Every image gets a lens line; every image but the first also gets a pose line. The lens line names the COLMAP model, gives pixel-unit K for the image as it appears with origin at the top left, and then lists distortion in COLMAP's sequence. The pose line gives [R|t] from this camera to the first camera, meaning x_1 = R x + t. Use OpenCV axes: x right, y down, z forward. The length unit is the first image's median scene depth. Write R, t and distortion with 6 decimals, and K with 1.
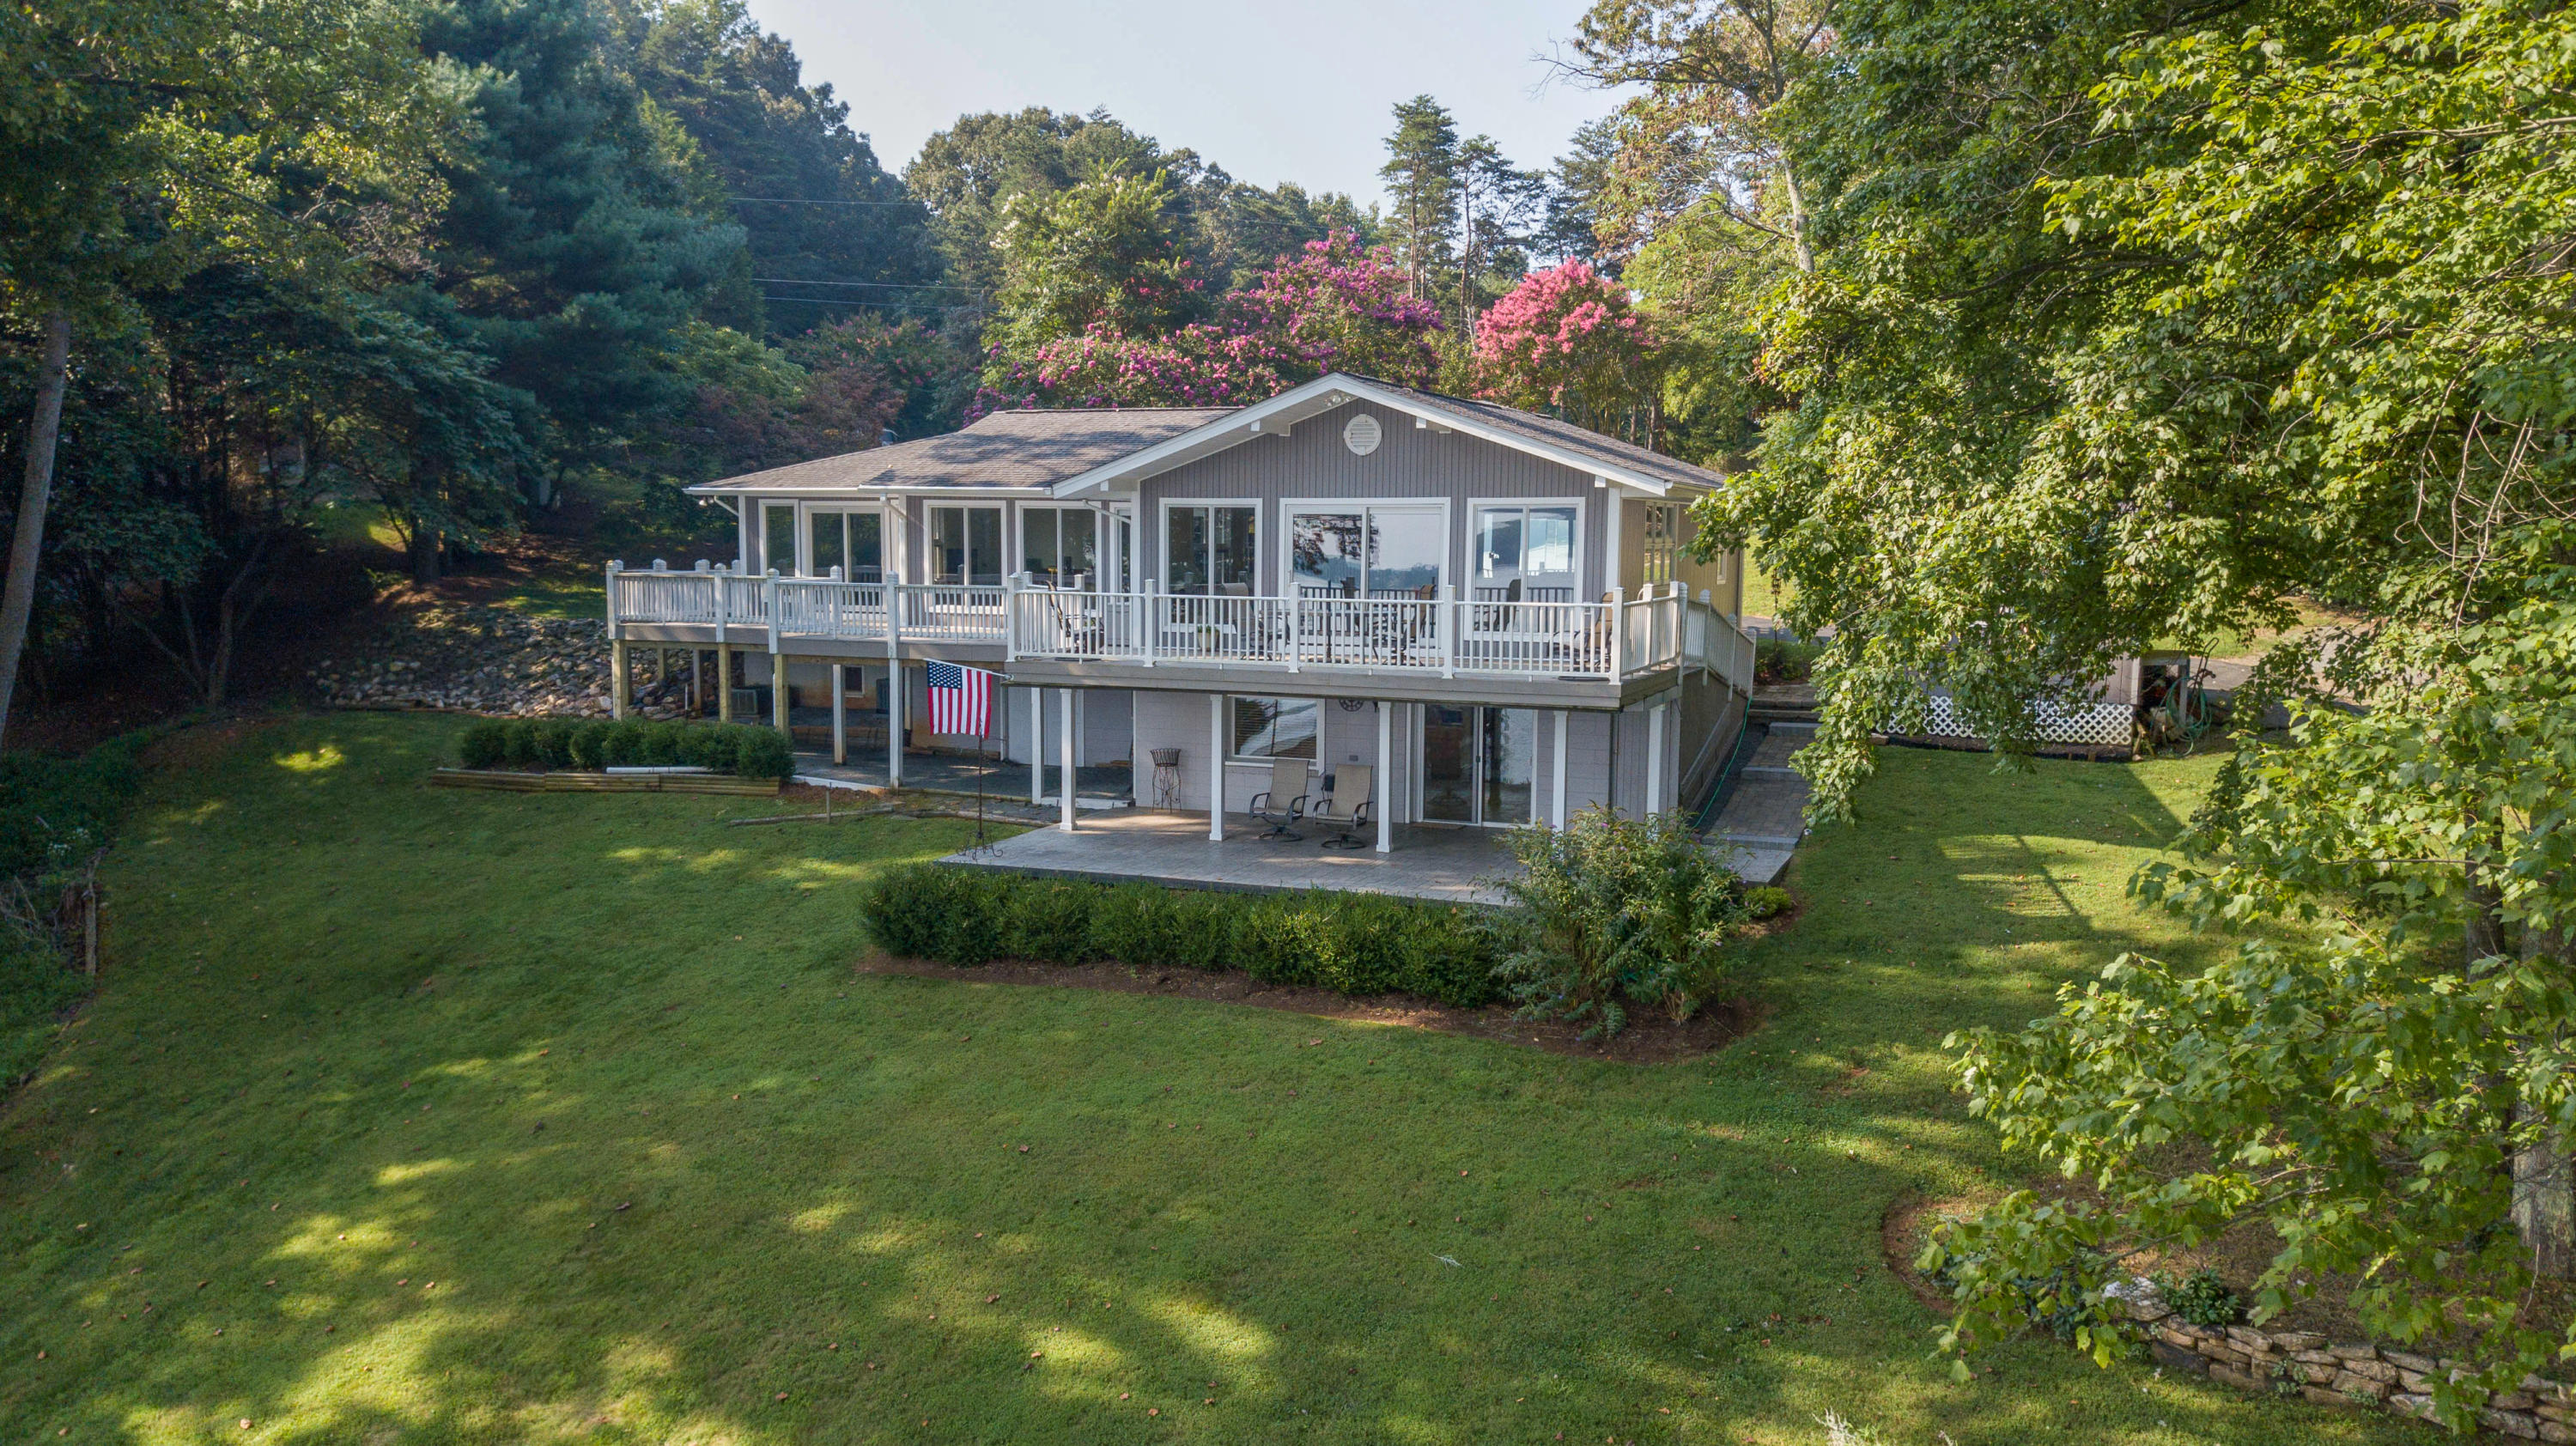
lens RADIAL K [[1991.0, 0, 1274.9], [0, 1991.0, 754.9], [0, 0, 1]] dist [0.002135, 0.004041]
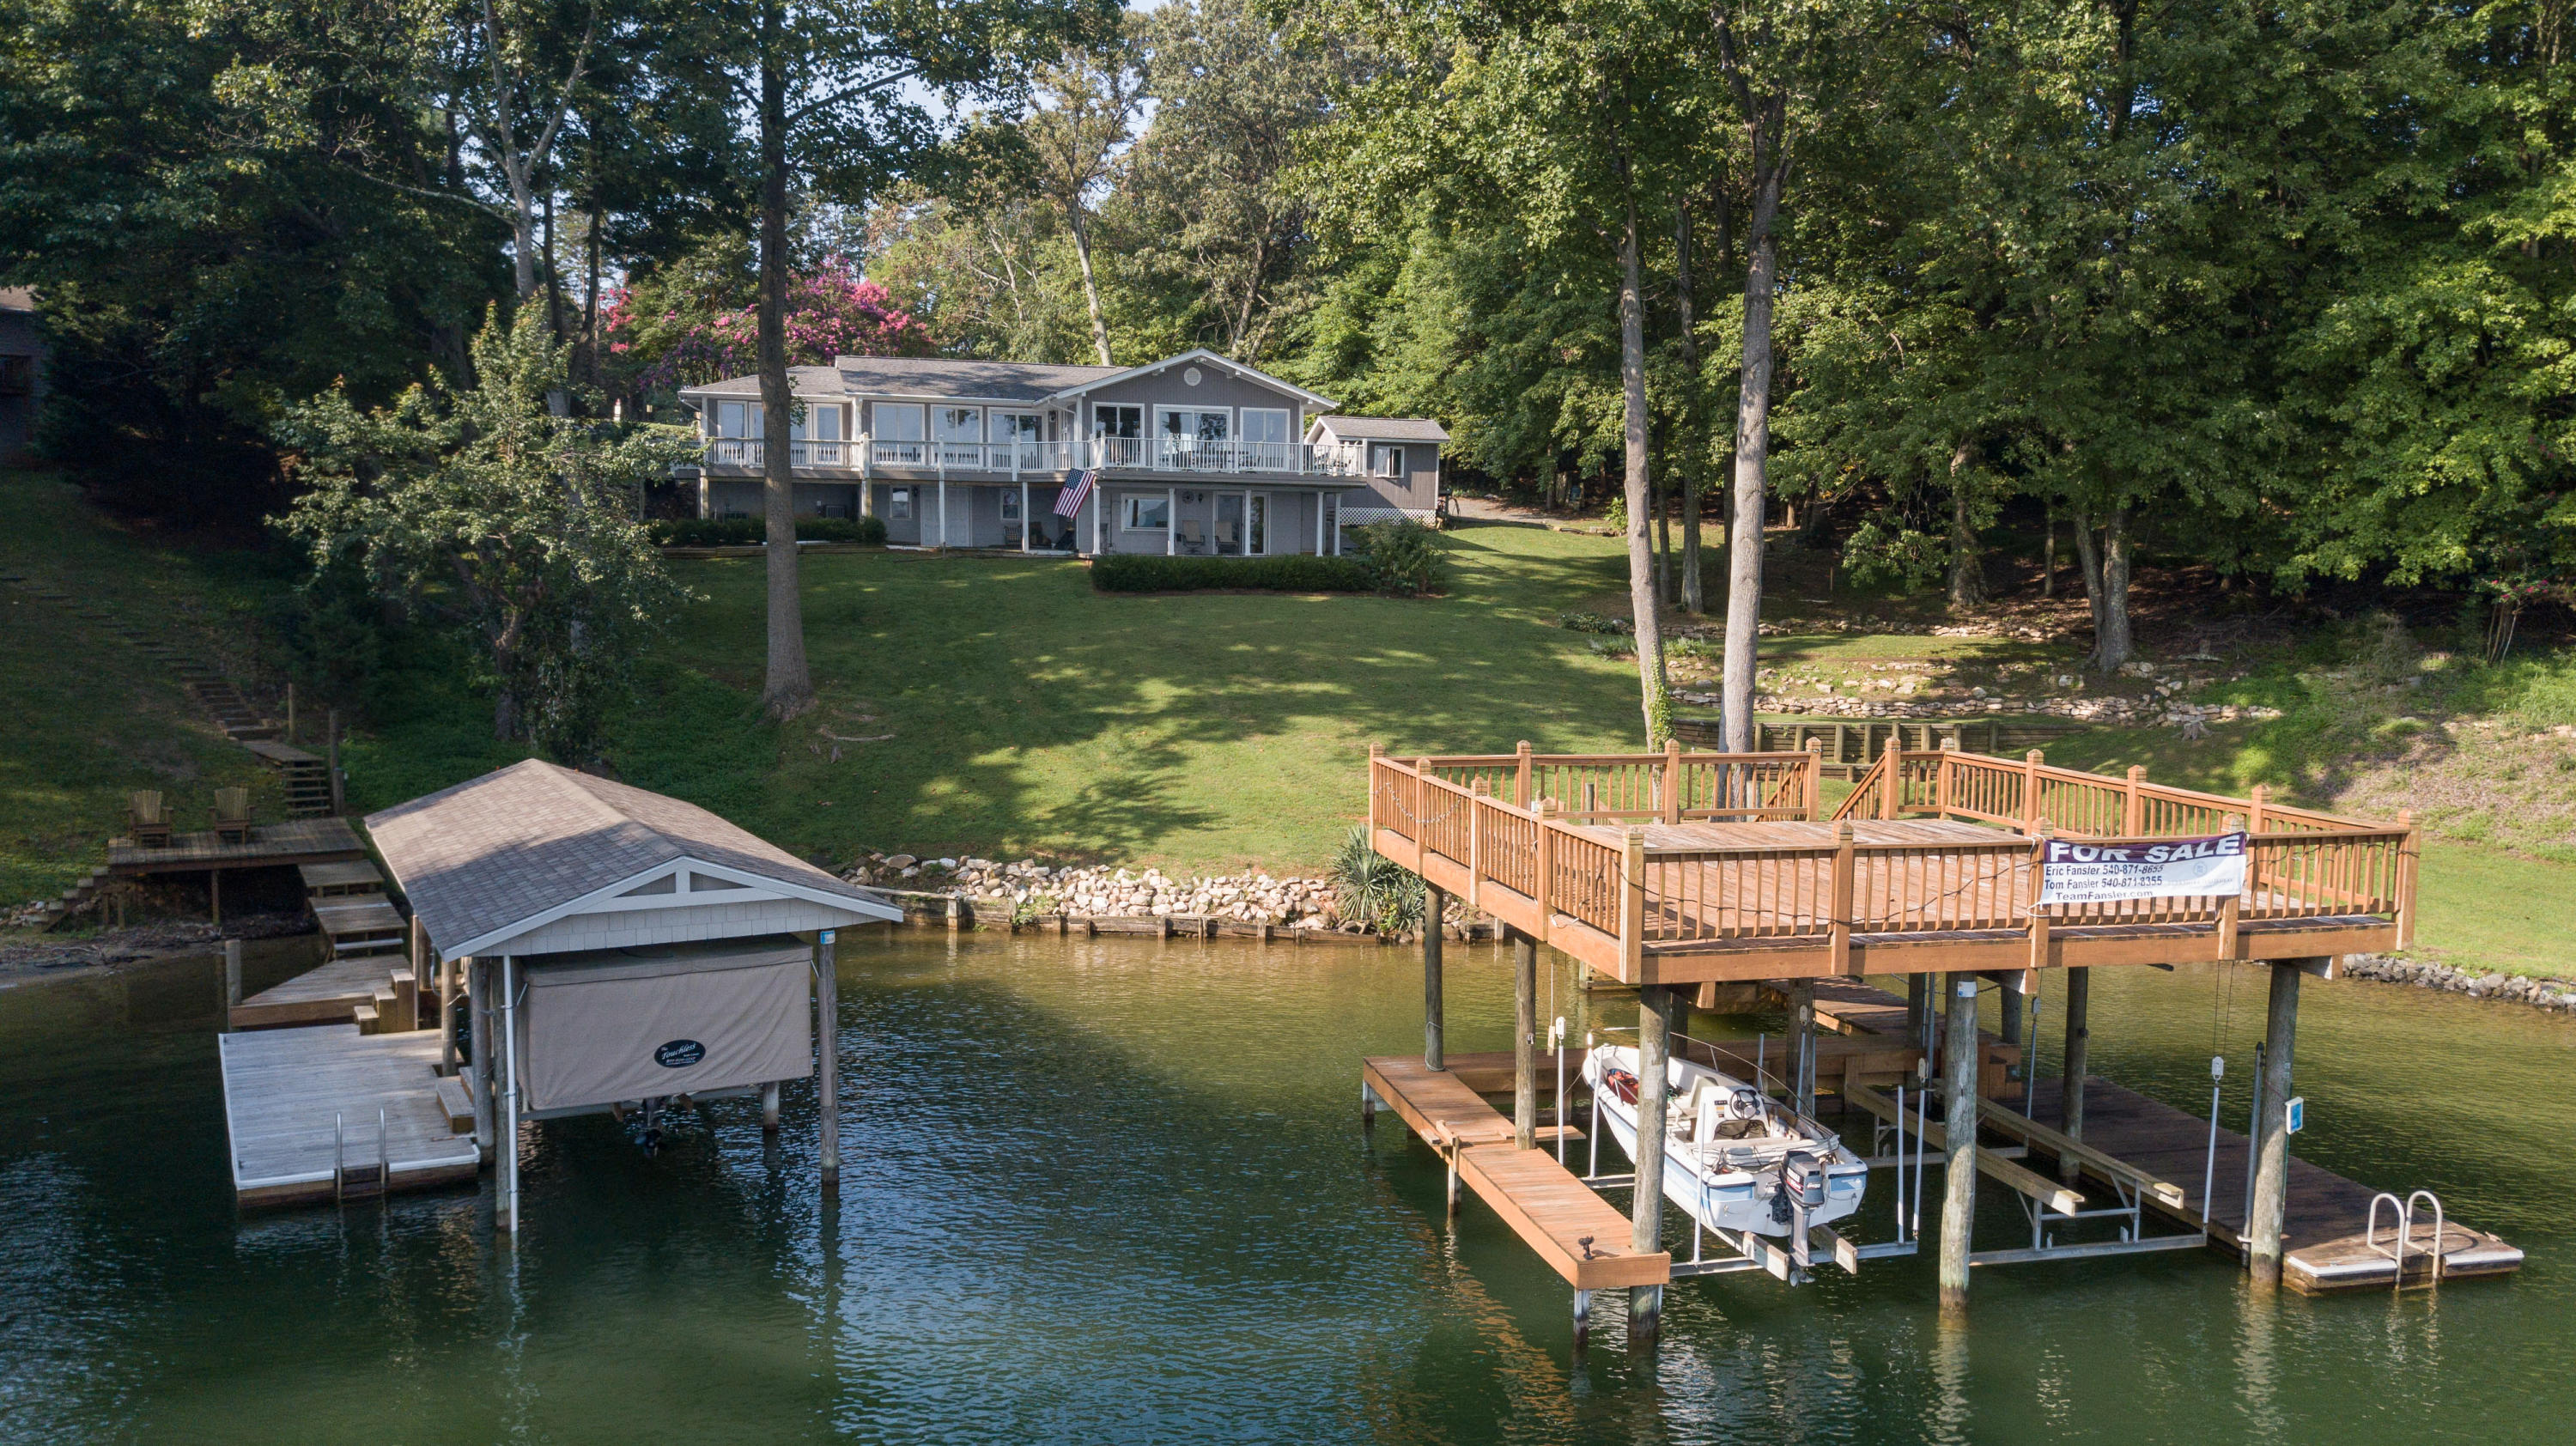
lens RADIAL K [[1957.8, 0, 1281.1], [0, 1957.8, 750.7], [0, 0, 1]] dist [-0.001974, 0.012186]
pose [[0.793414, -0.063770, 0.605333, -1.193268], [0.065854, 0.997652, 0.018786, 0.215487], [-0.605109, 0.024959, 0.795751, -0.774600]]
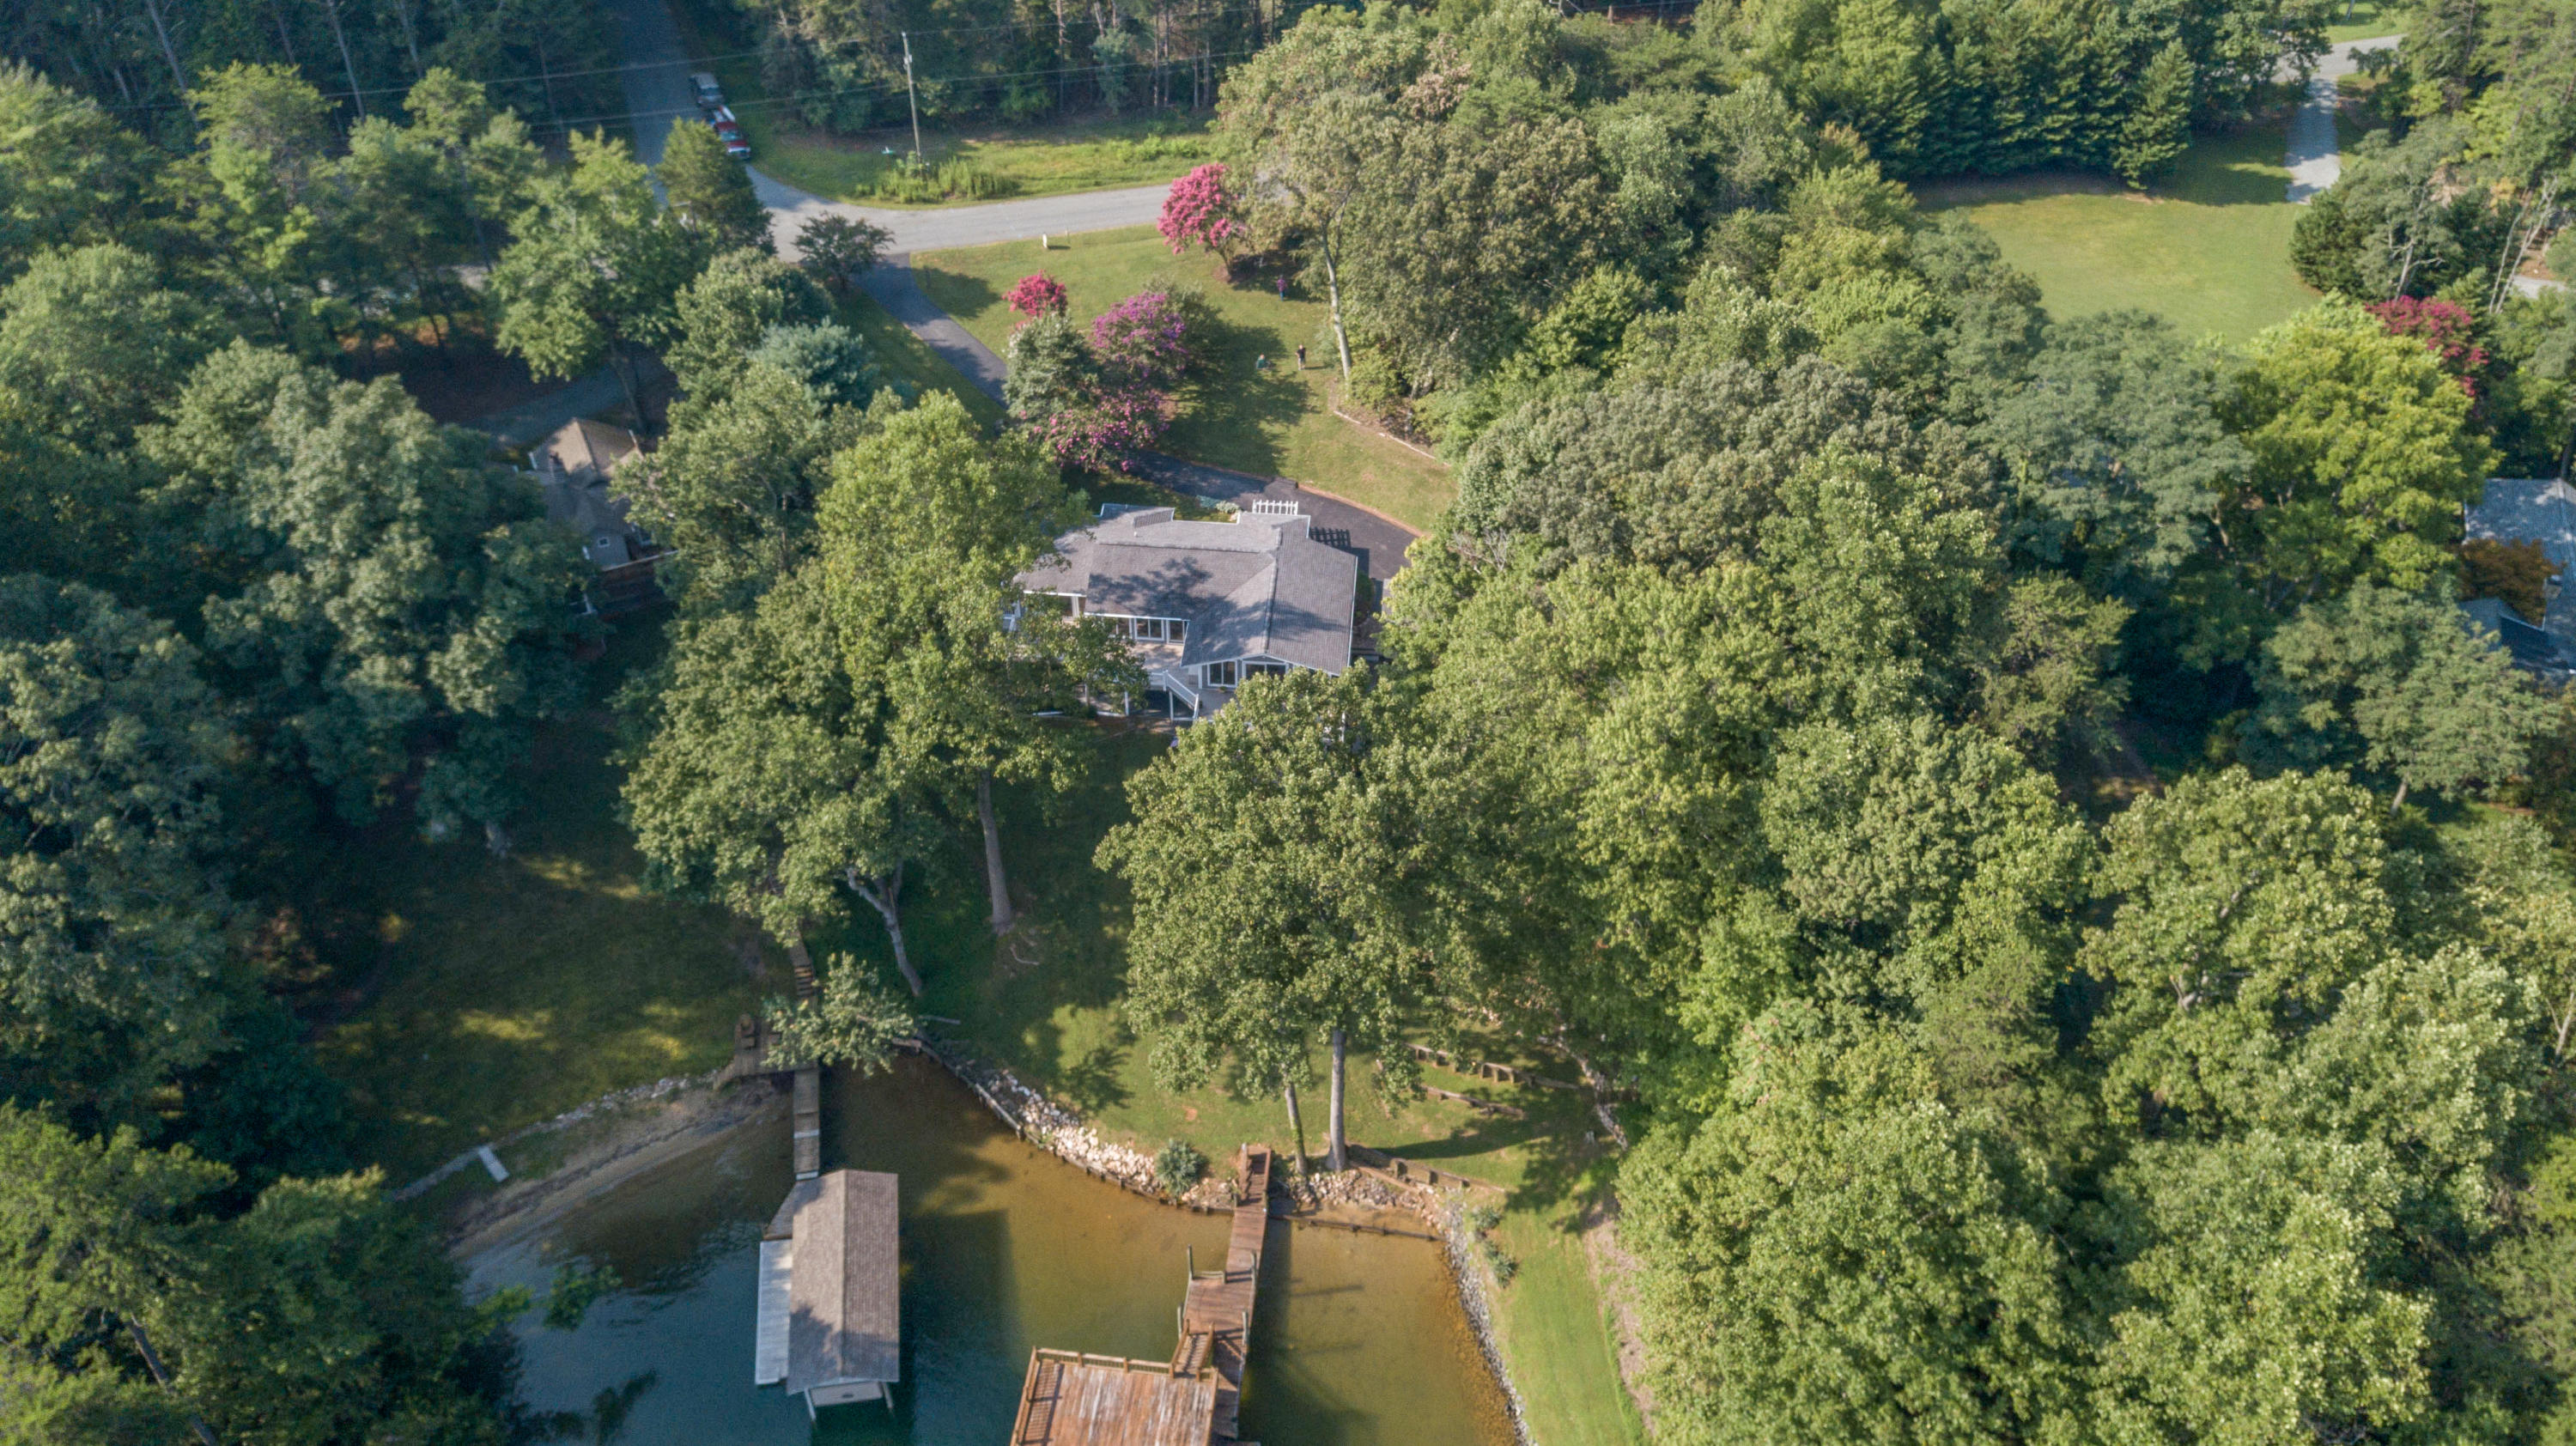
lens RADIAL K [[1991.0, 0, 1274.9], [0, 1991.0, 754.9], [0, 0, 1]] dist [0.002135, 0.004041]
pose [[0.956063, -0.186142, 0.226484, -0.818854], [0.021361, 0.814735, 0.579440, -2.131057], [-0.292383, -0.549143, 0.782914, -2.037969]]
